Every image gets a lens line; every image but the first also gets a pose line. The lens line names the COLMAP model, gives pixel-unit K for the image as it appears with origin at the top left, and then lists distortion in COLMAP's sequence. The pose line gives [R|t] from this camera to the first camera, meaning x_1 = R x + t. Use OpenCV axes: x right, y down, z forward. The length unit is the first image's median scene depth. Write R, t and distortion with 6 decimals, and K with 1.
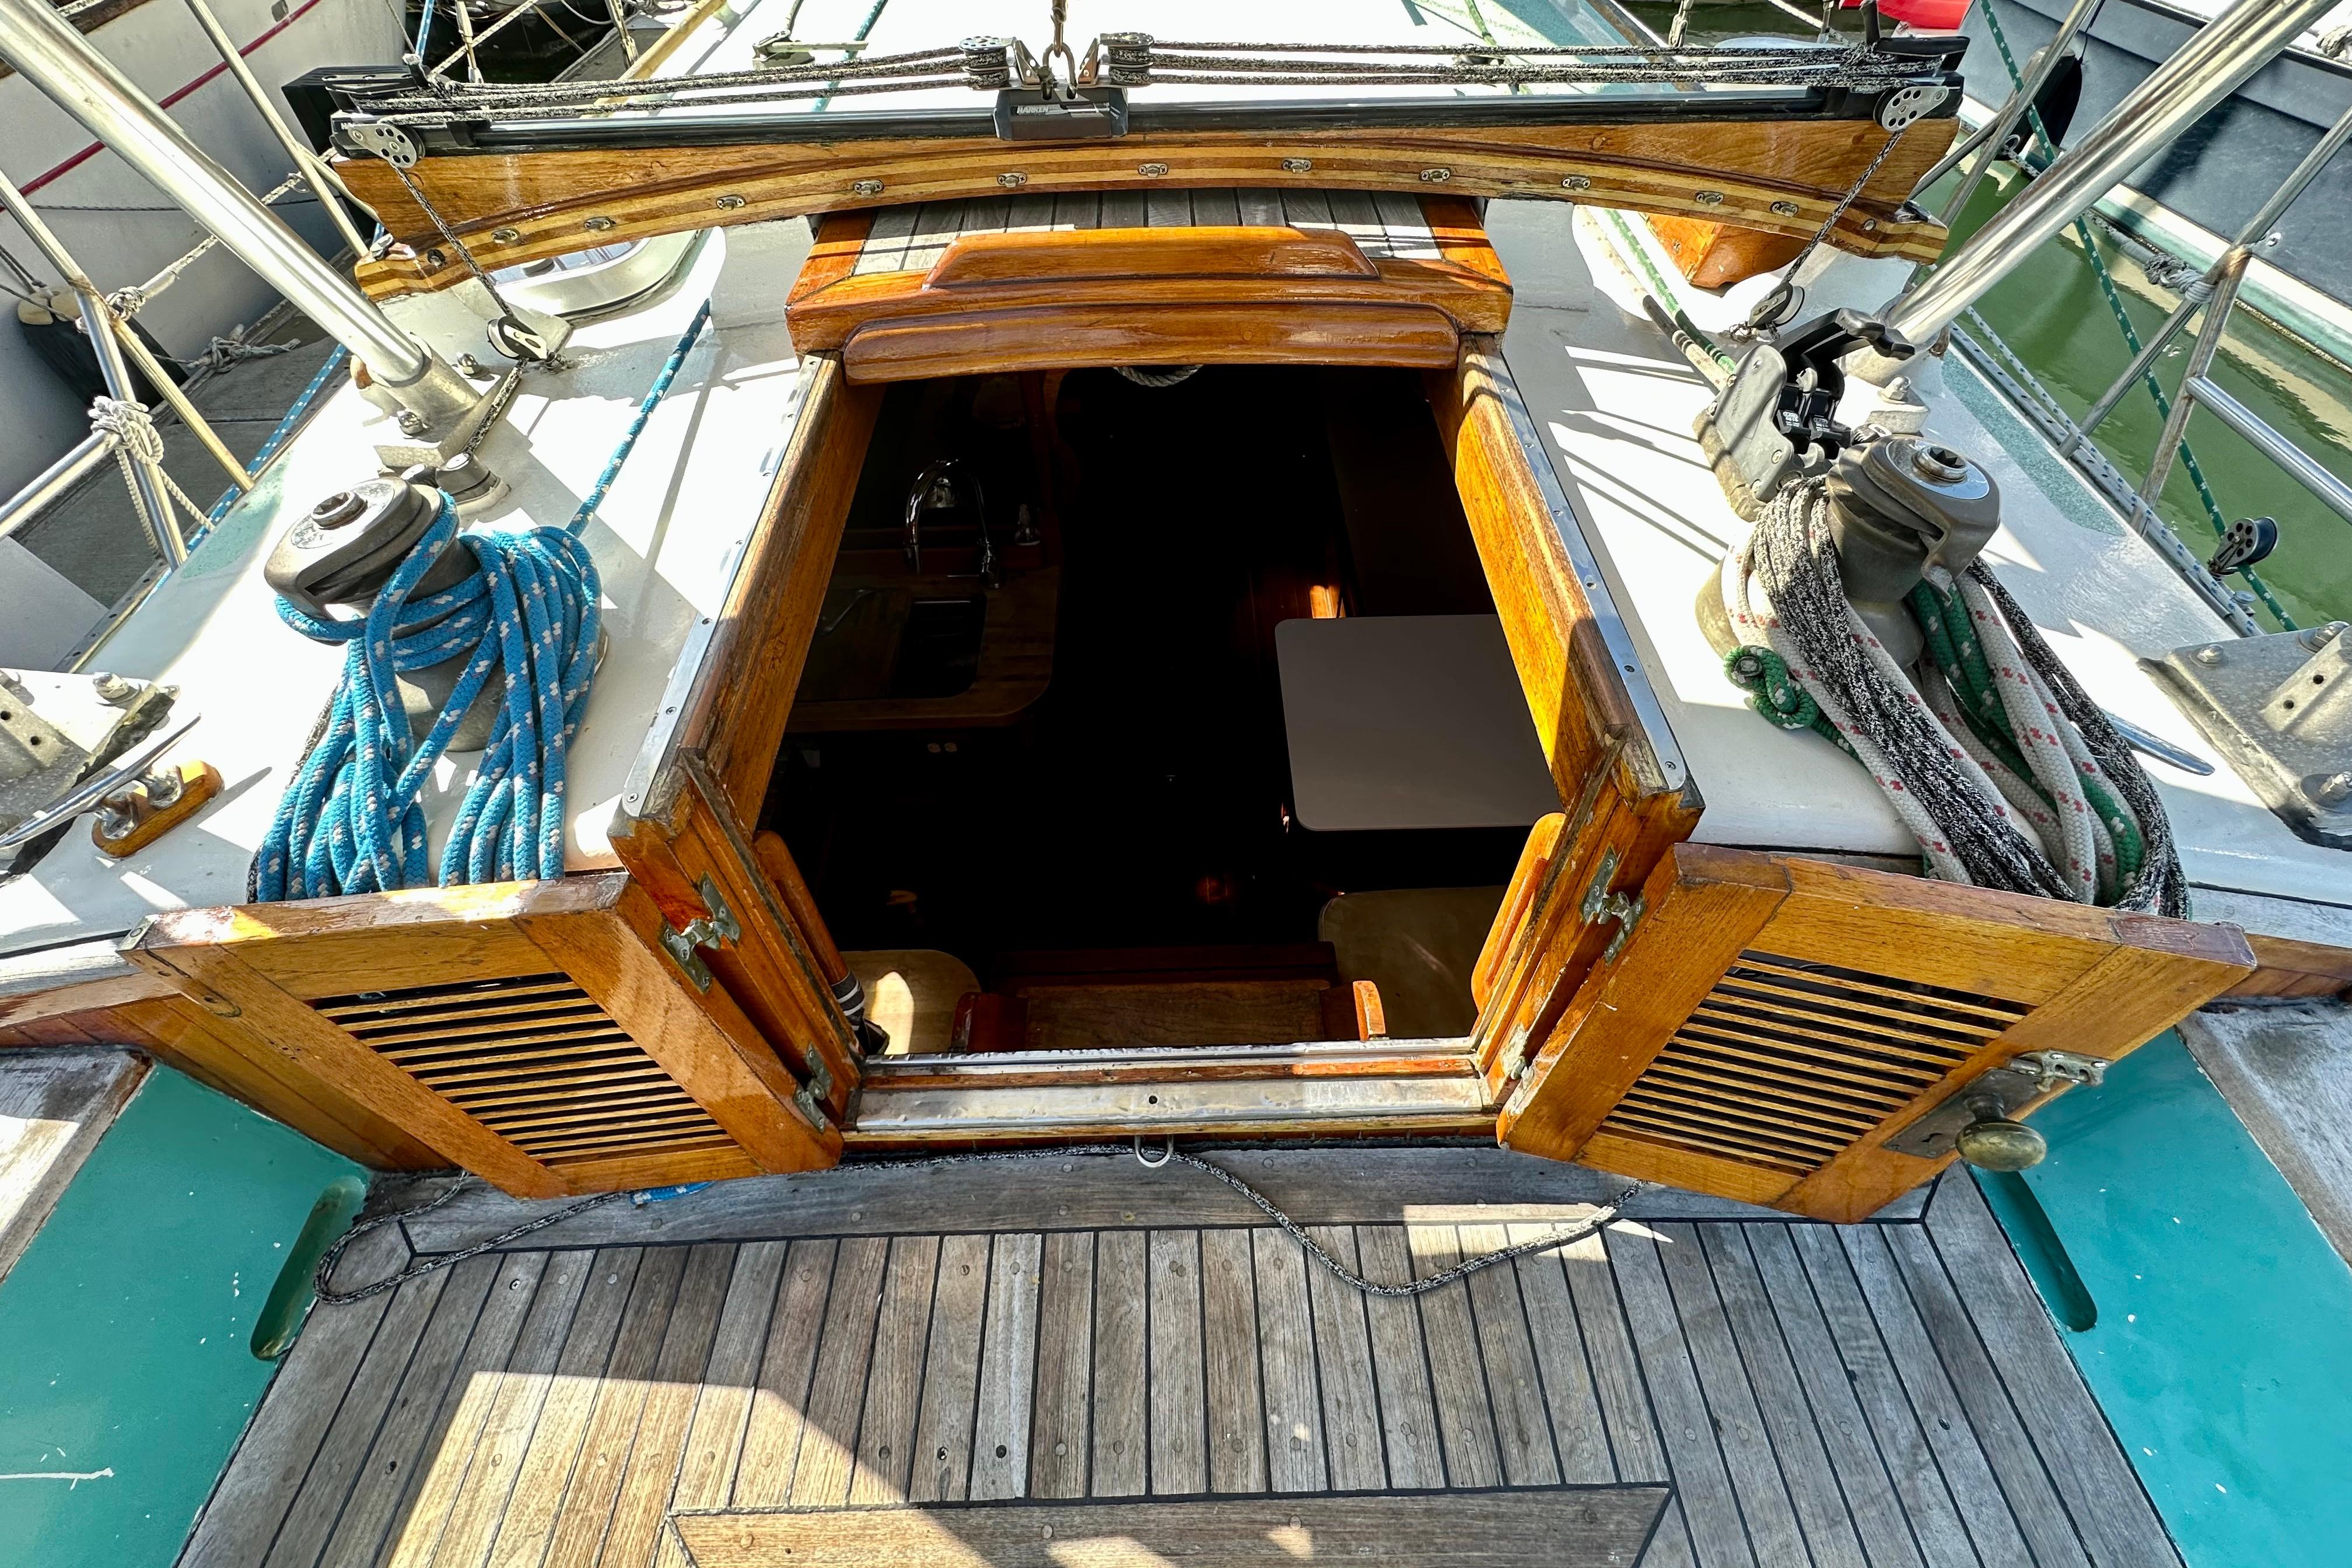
lens RADIAL K [[959.2, 0, 1176.0], [0, 959.2, 784.0], [0, 0, 1]] dist [0.001107, 0.000154]
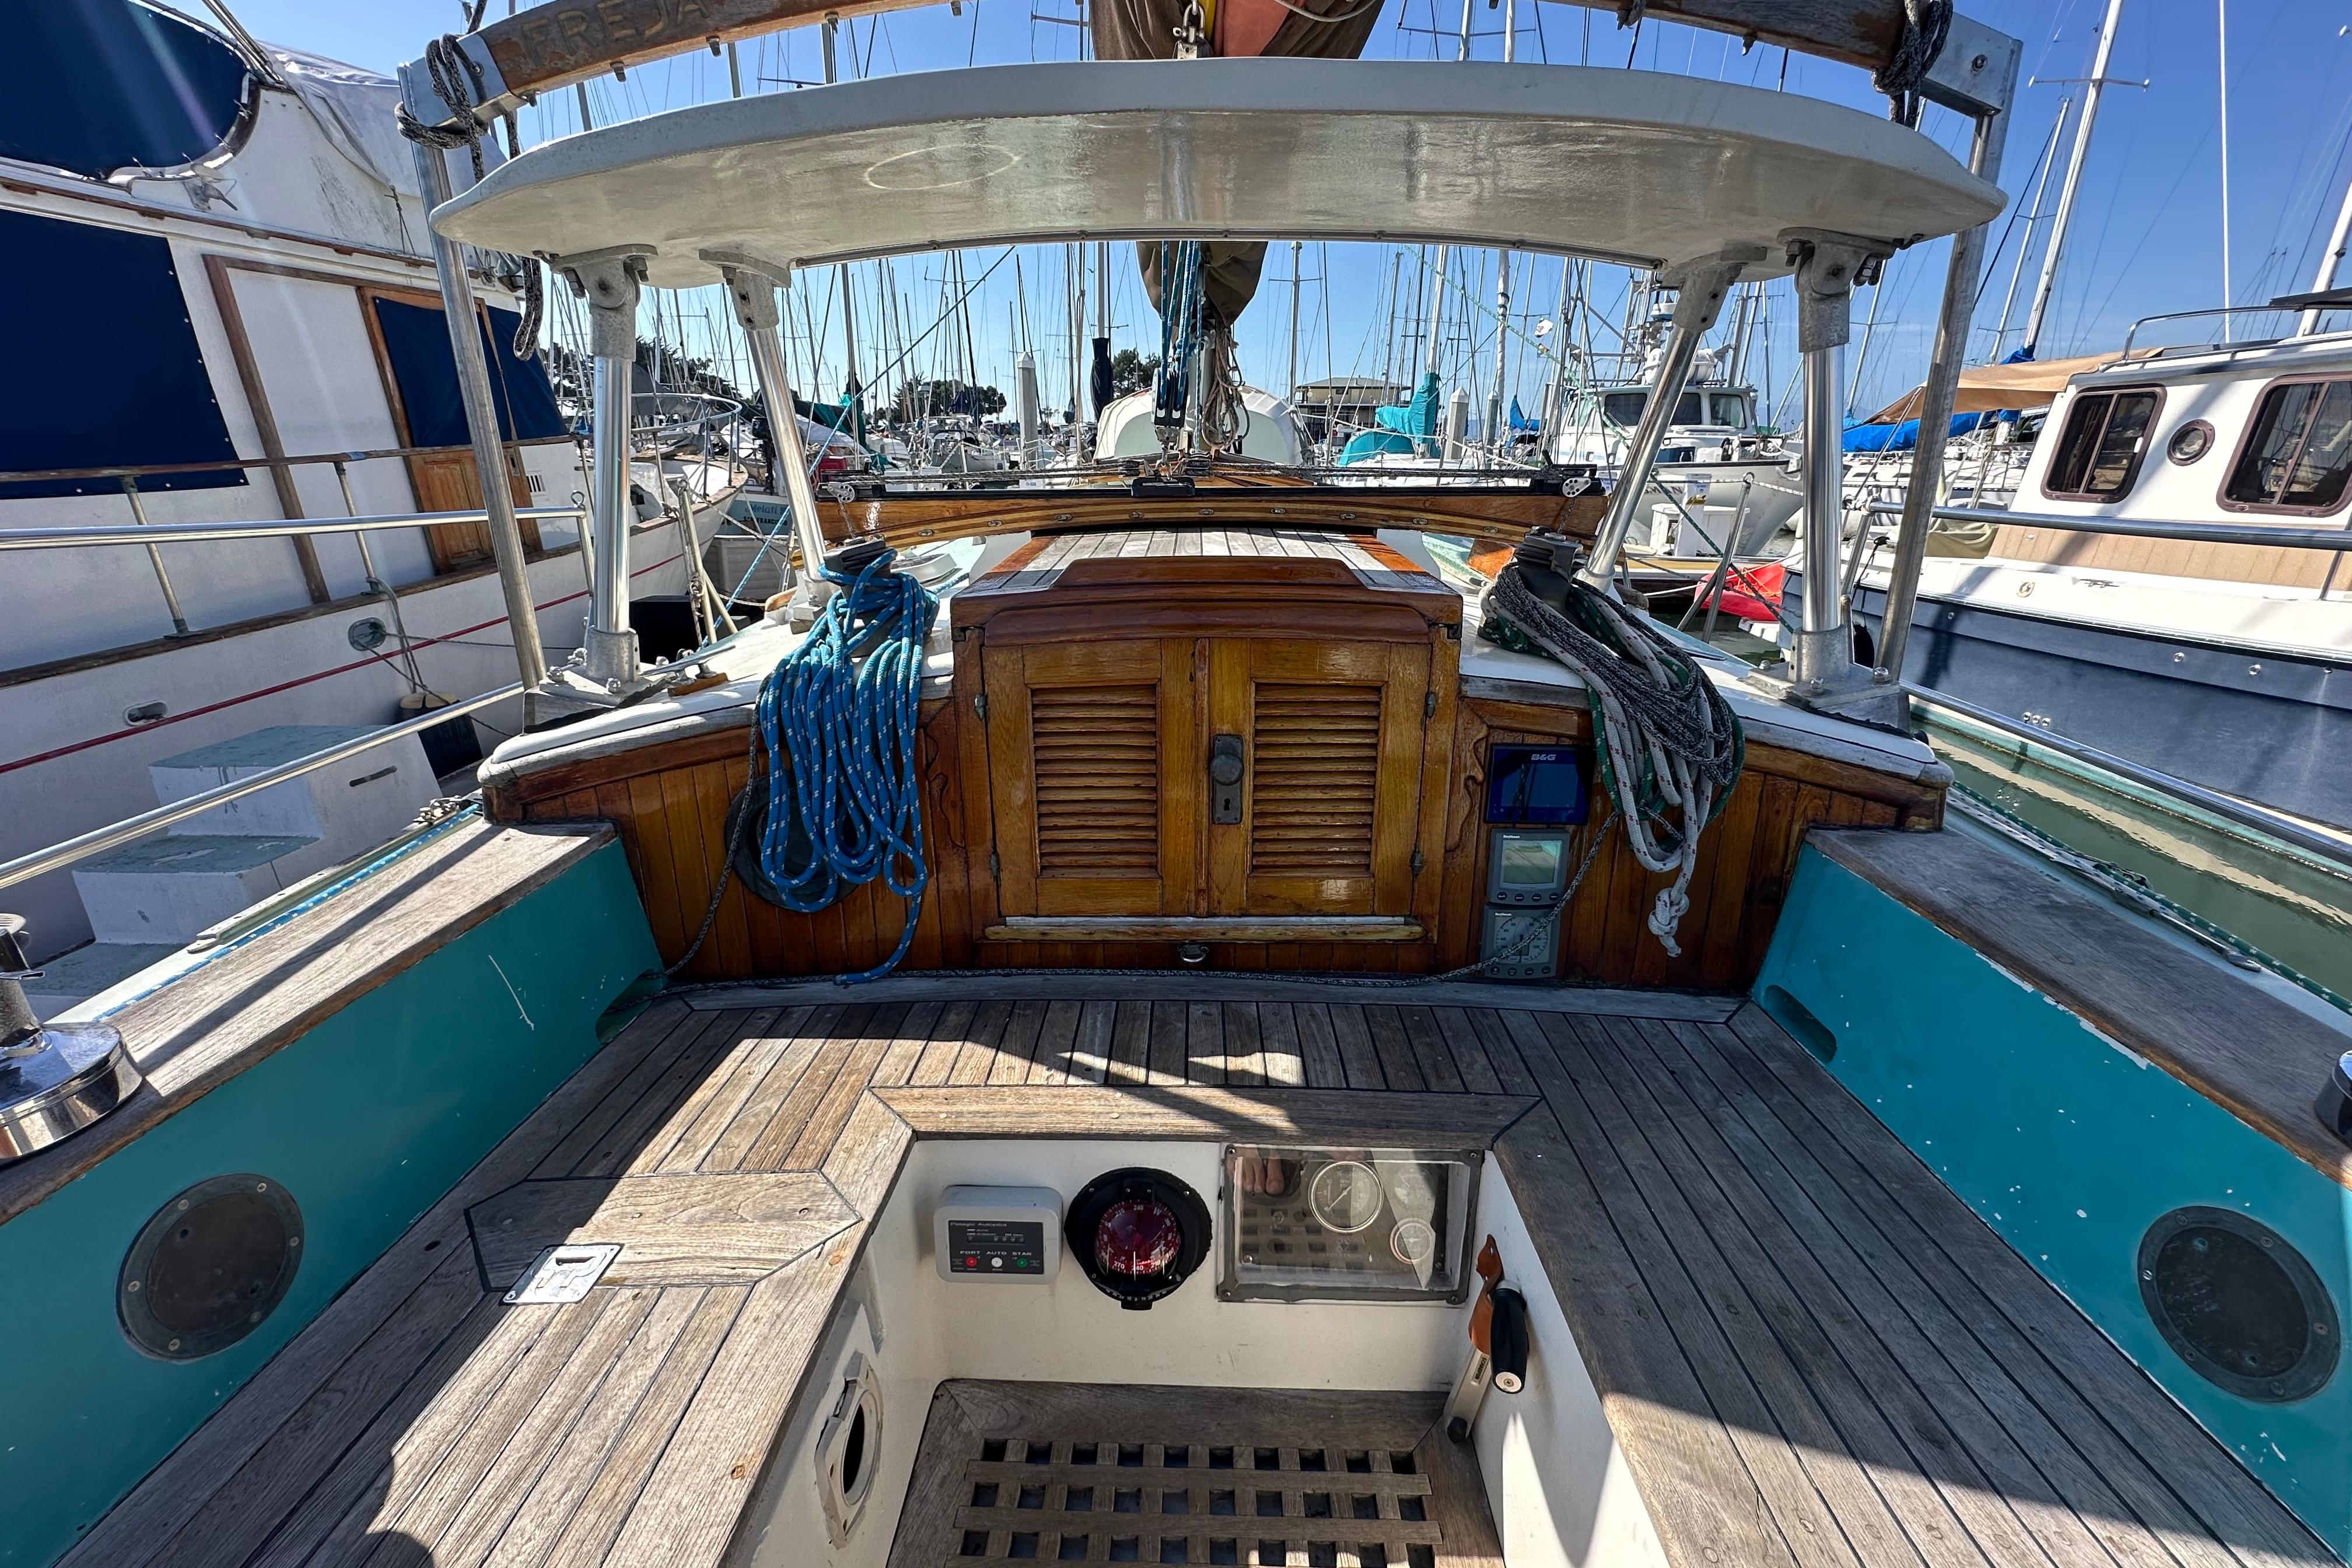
lens RADIAL K [[965.1, 0, 1180.9], [0, 965.1, 779.1], [0, 0, 1]] dist [0.018538, -0.005331]
pose [[0.999164, 0.019293, -0.036039, 0.006748], [-0.035387, 0.849596, -0.526246, 0.959809], [0.020465, 0.527082, 0.849568, -0.457142]]
